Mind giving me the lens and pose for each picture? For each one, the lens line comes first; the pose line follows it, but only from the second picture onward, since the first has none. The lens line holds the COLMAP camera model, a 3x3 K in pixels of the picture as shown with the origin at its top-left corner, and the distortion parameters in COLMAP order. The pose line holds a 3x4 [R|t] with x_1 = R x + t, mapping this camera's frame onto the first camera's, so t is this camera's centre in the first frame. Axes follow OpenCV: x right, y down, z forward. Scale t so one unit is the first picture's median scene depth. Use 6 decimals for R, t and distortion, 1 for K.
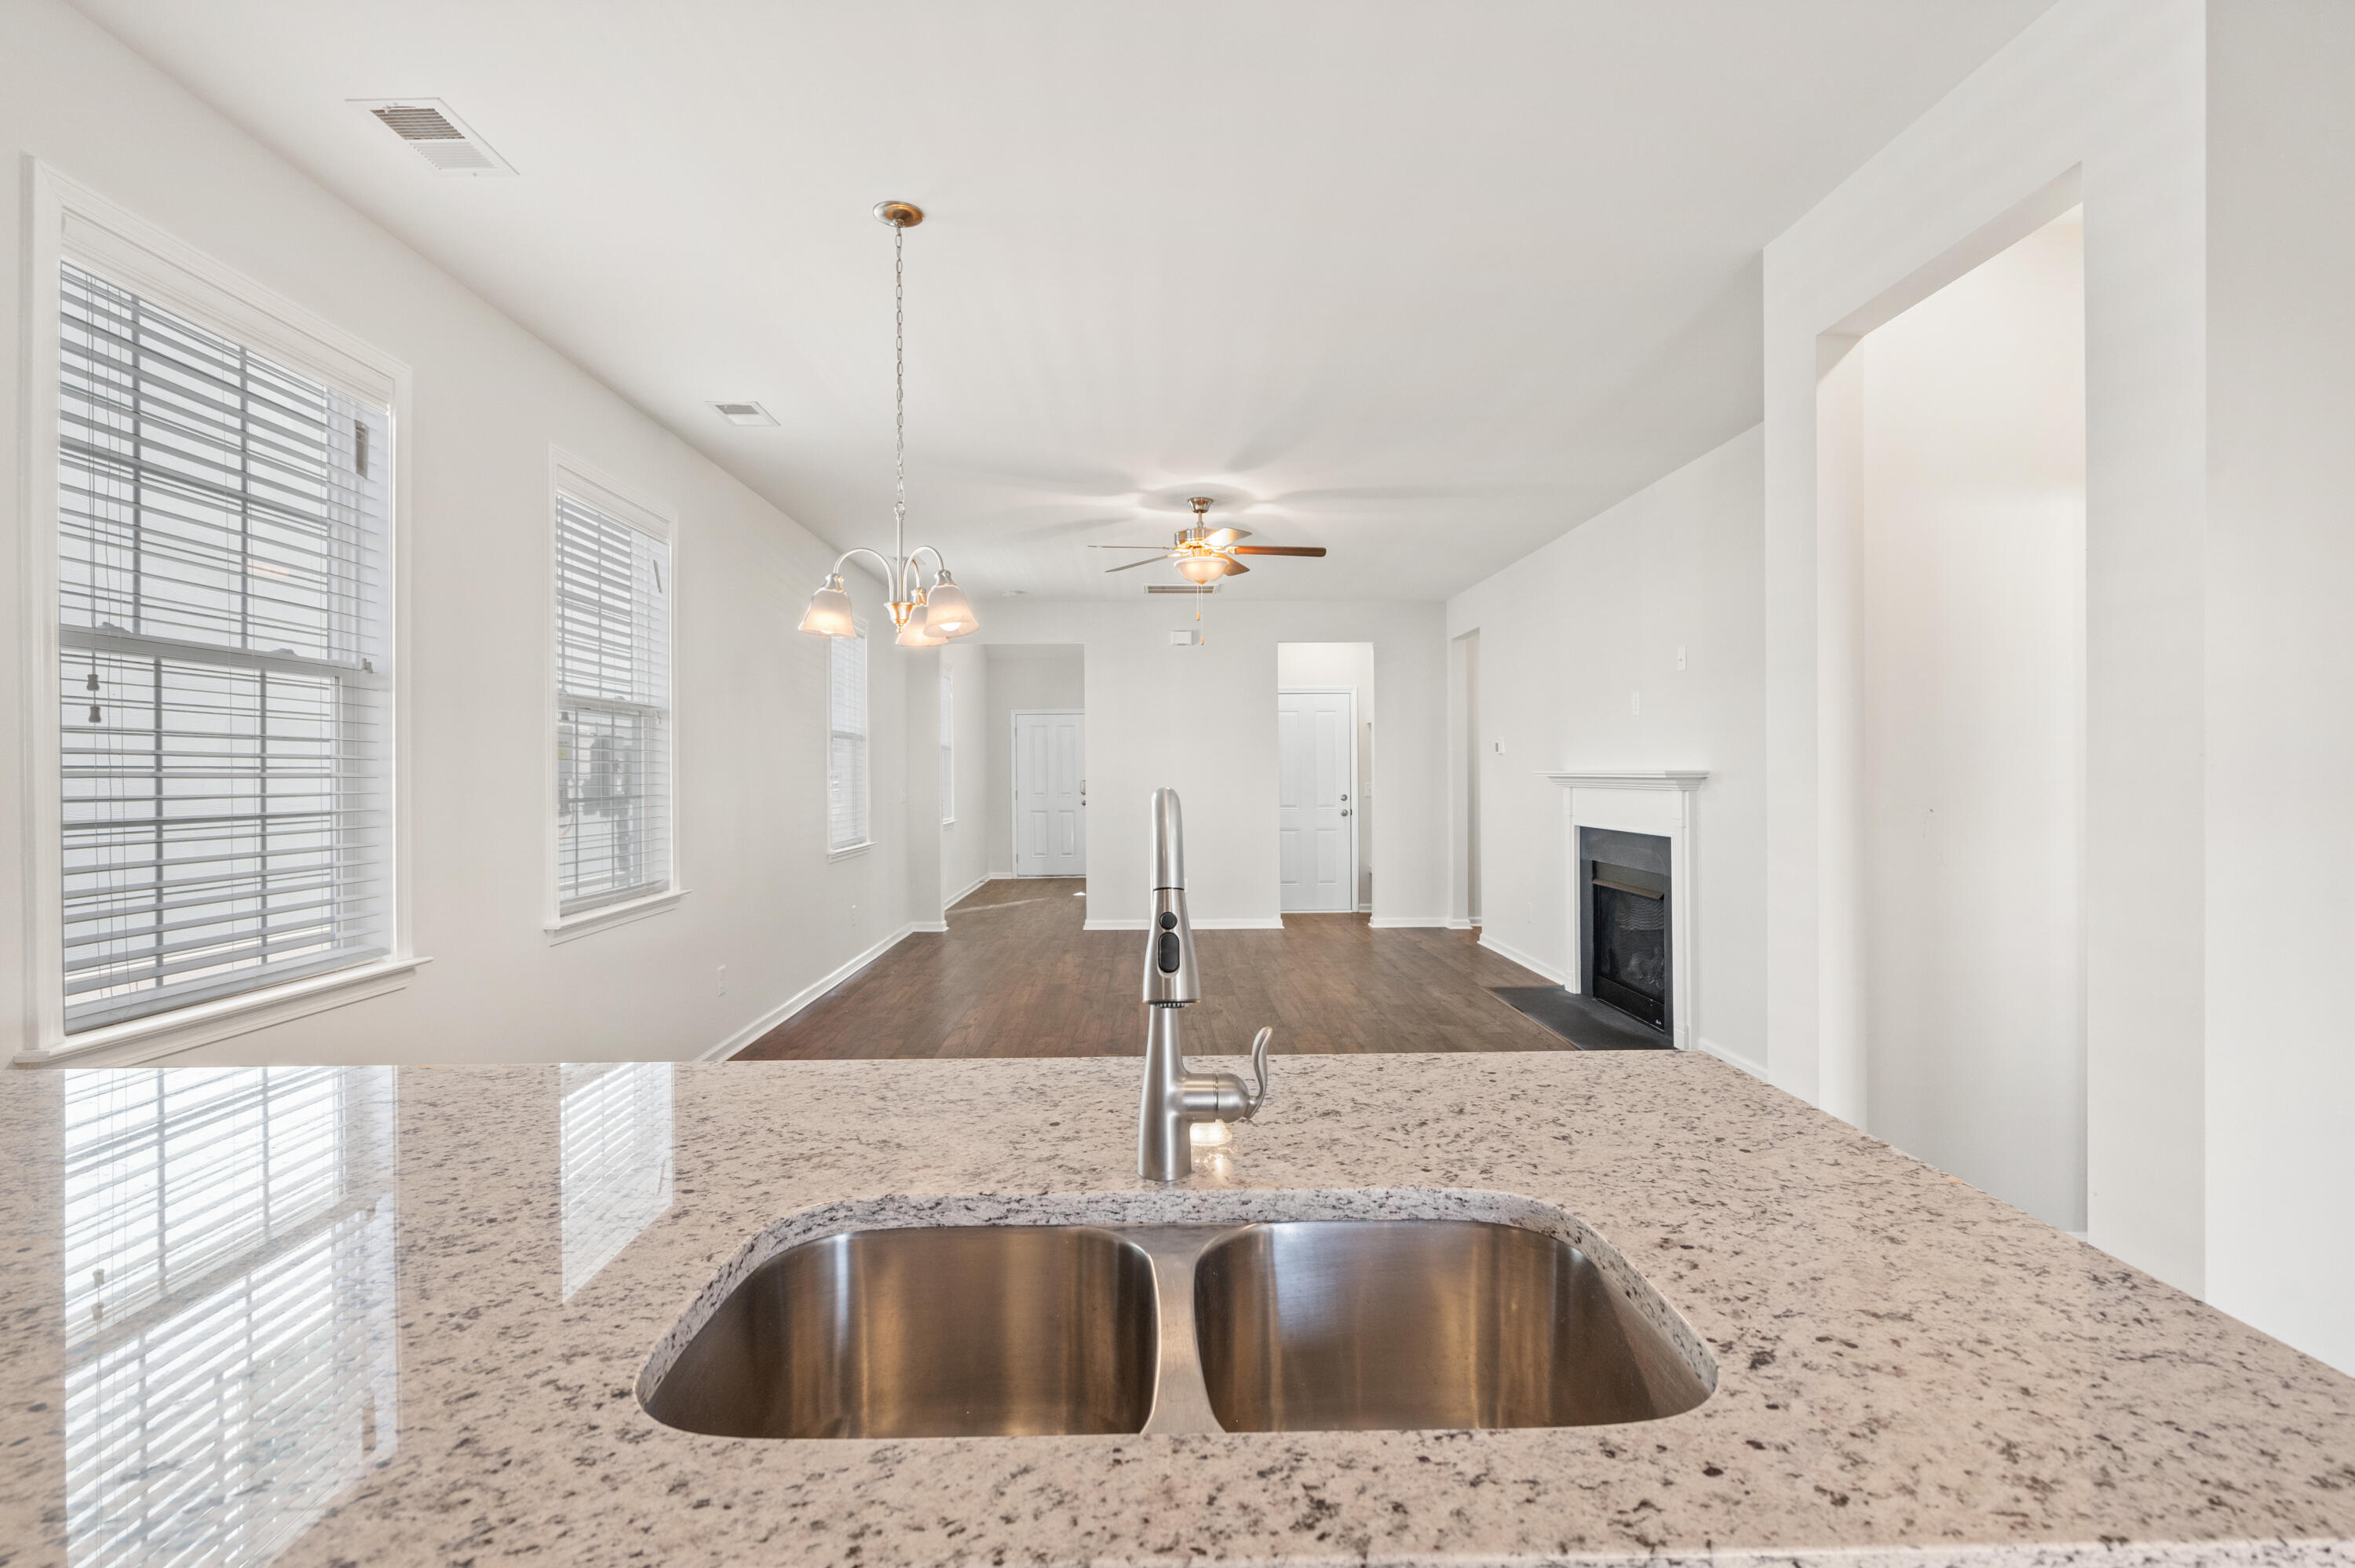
lens RADIAL K [[1097.5, 0, 1179.9], [0, 1097.5, 773.8], [0, 0, 1]] dist [-0.007556, 0.003220]
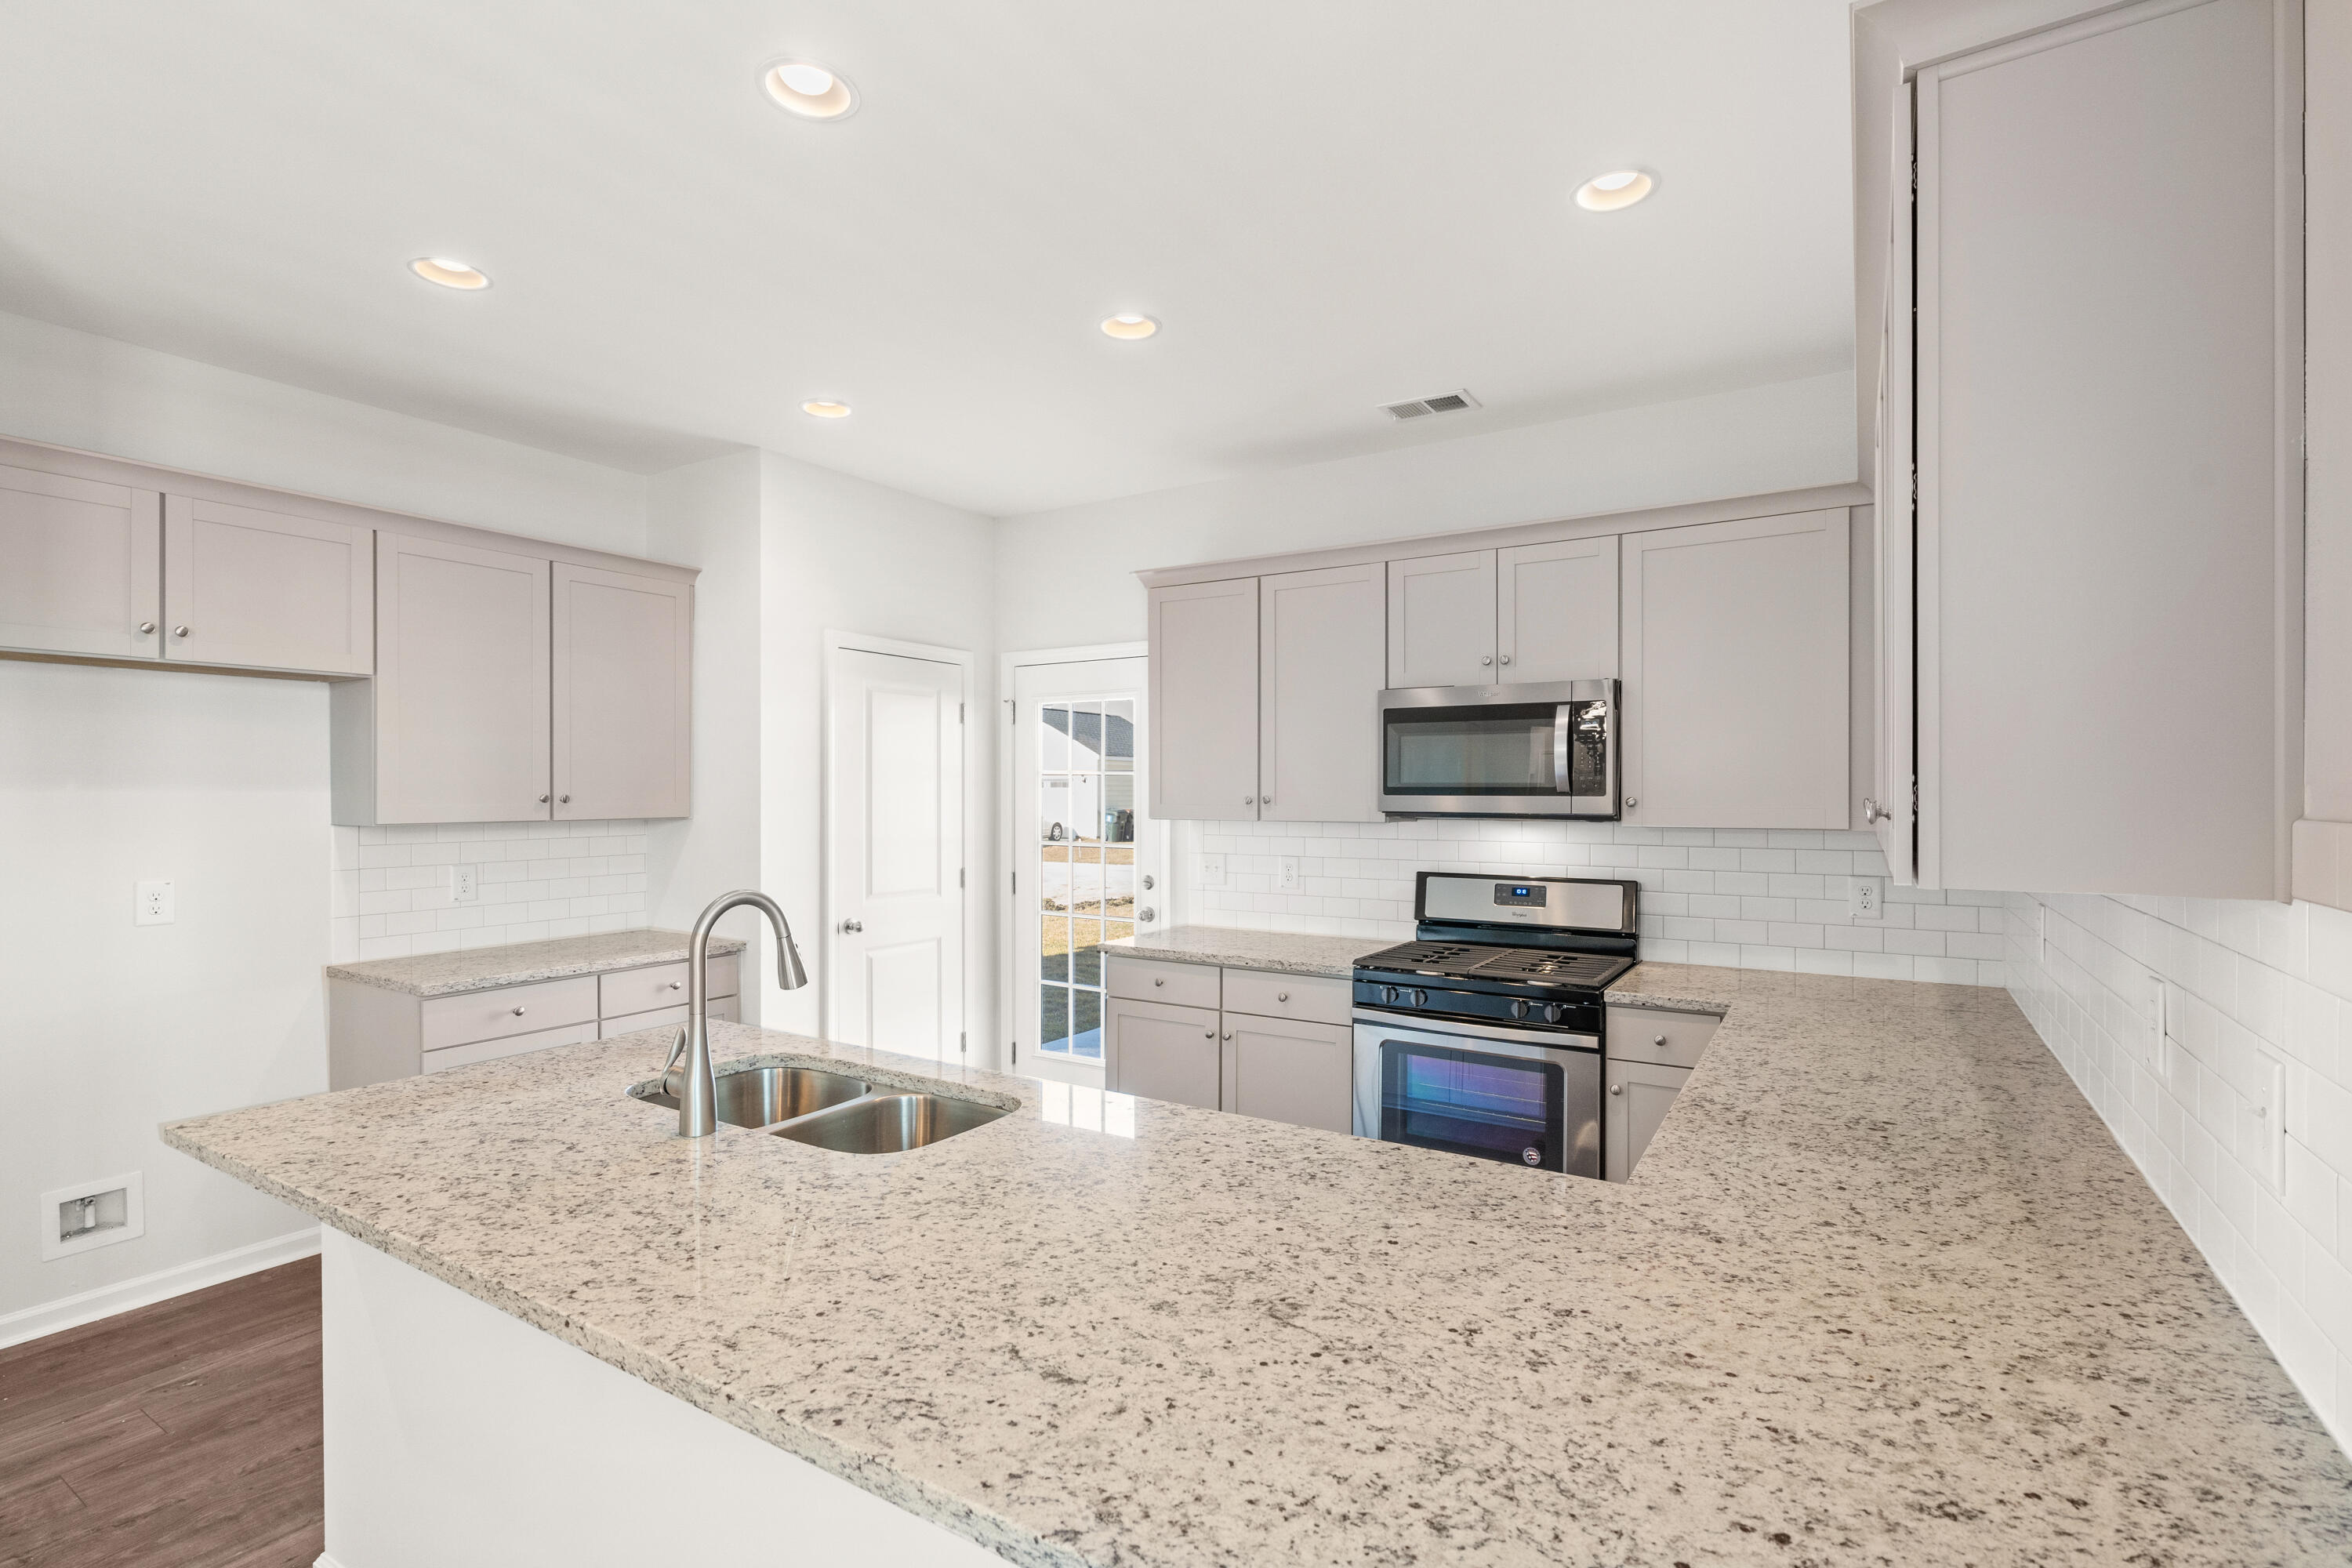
lens RADIAL K [[1096.2, 0, 1180.0], [0, 1096.2, 791.2], [0, 0, 1]] dist [-0.007556, 0.003220]
pose [[-0.832497, 0.007524, 0.553979, -1.426220], [0.006731, 0.999971, -0.003467, -0.119957], [-0.553989, 0.000842, -0.832523, 1.857249]]
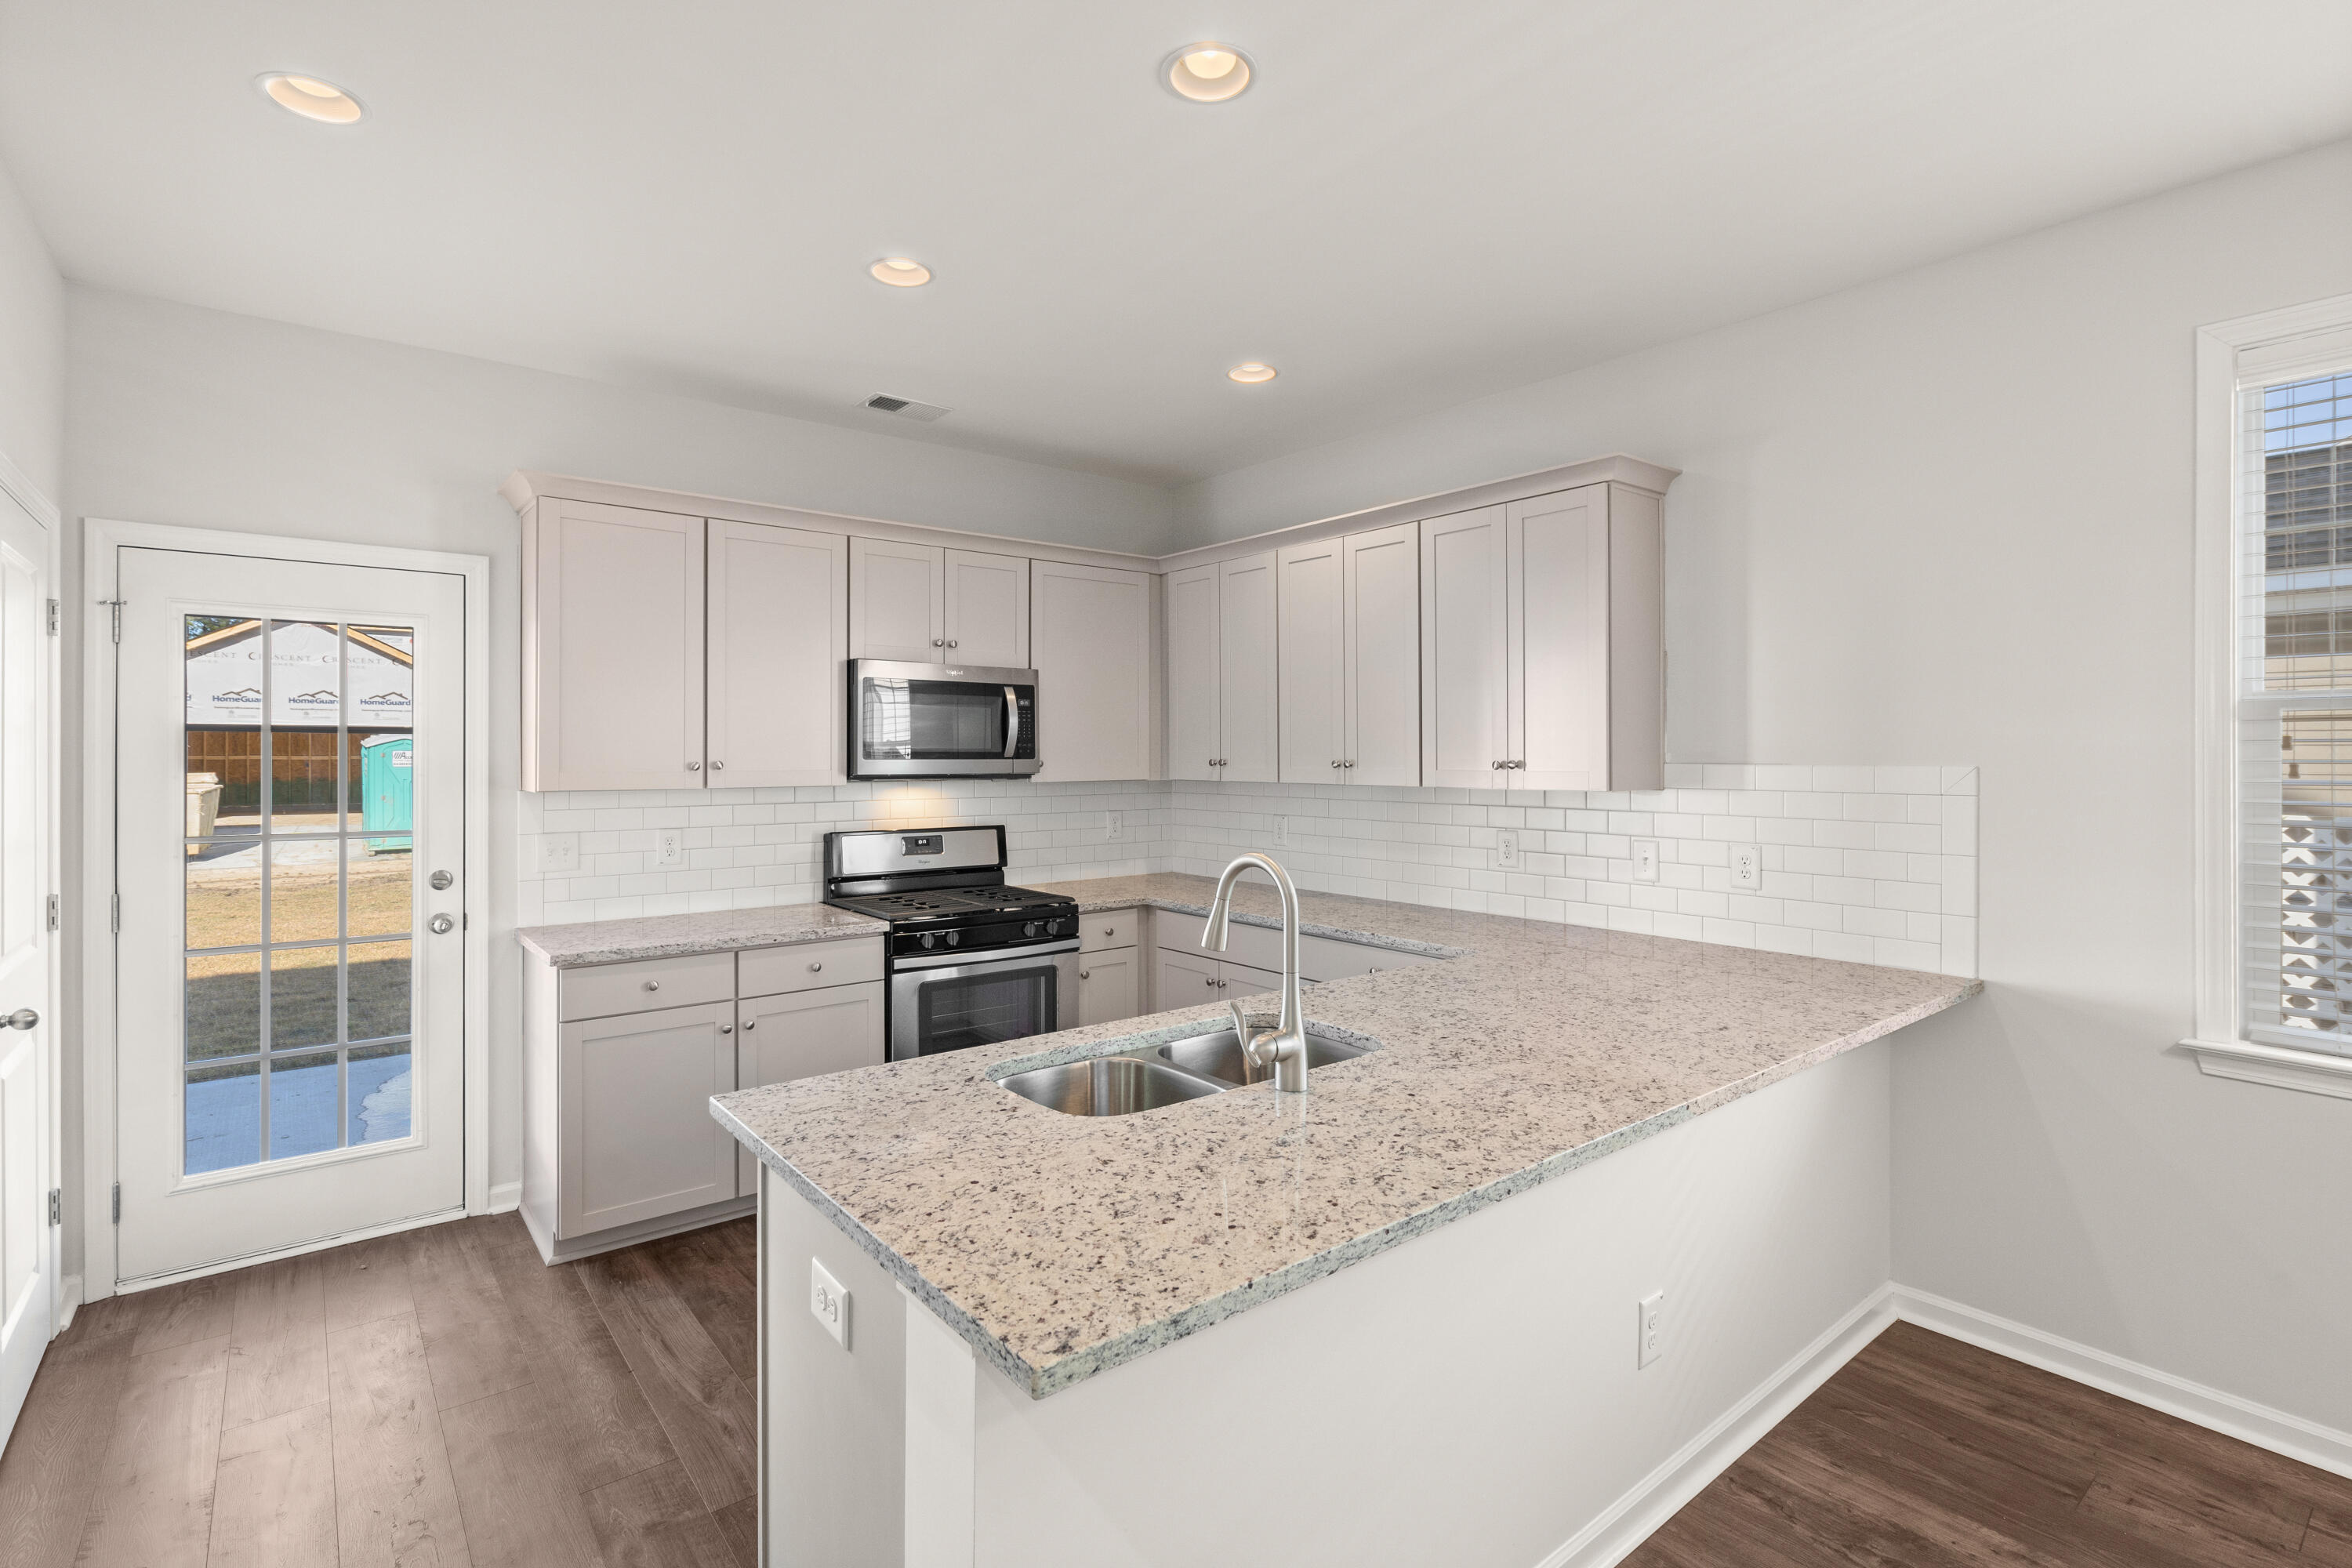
lens RADIAL K [[1096.2, 0, 1177.6], [0, 1096.2, 765.0], [0, 0, 1]] dist [-0.007556, 0.003220]
pose [[-0.792604, 0.012474, -0.609610, 1.079879], [0.003849, 0.999873, 0.015455, -0.145851], [0.609725, 0.009904, -0.792551, 2.110133]]
